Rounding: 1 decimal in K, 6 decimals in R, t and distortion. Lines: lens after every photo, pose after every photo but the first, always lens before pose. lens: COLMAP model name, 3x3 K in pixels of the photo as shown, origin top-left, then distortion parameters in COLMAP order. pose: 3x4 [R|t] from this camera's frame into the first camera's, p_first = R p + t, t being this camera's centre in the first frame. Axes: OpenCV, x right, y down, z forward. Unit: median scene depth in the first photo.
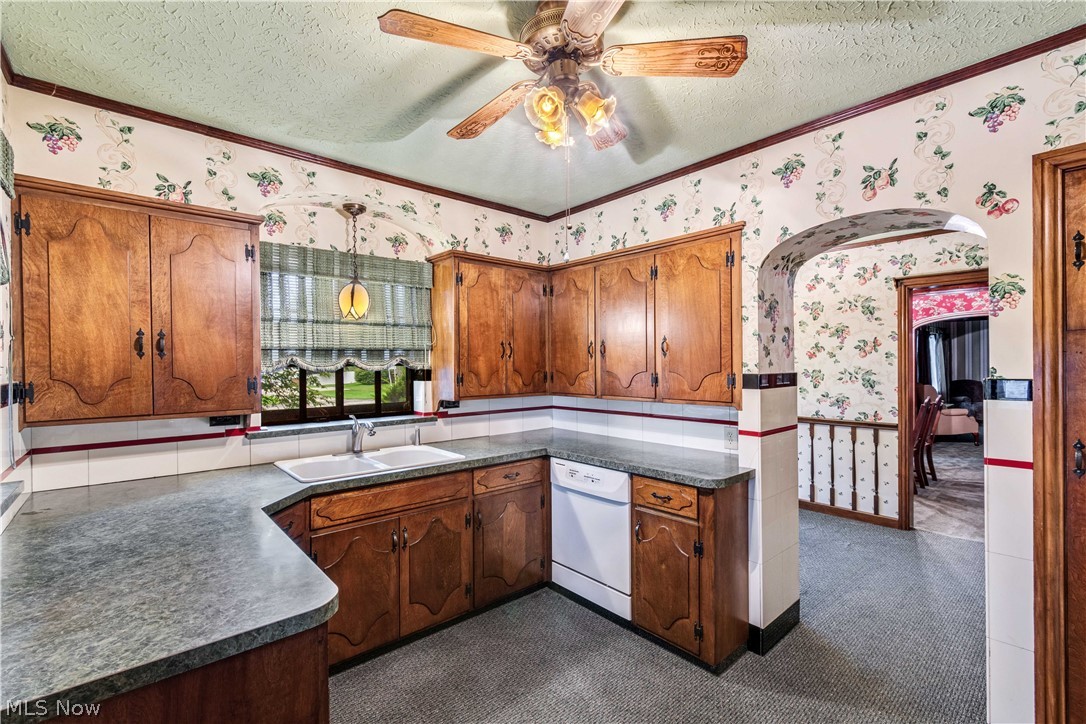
lens RADIAL K [[477.4, 0, 550.5], [0, 477.4, 366.9], [0, 0, 1]] dist [0.002799, -0.002622]
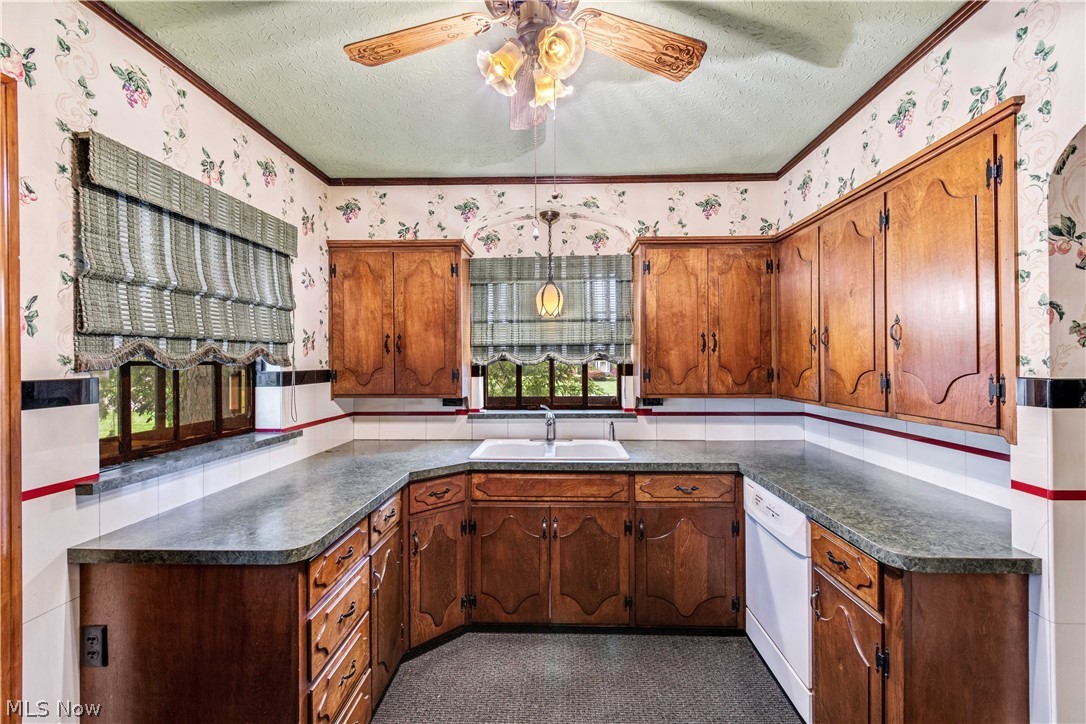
lens RADIAL K [[477.4, 0, 545.0], [0, 477.4, 360.5], [0, 0, 1]] dist [0.002799, -0.002622]
pose [[0.729616, 0.004295, -0.683844, 0.367230], [-0.005715, 0.999984, 0.000184, -0.001723], [0.683833, 0.003774, 0.729629, 0.228114]]
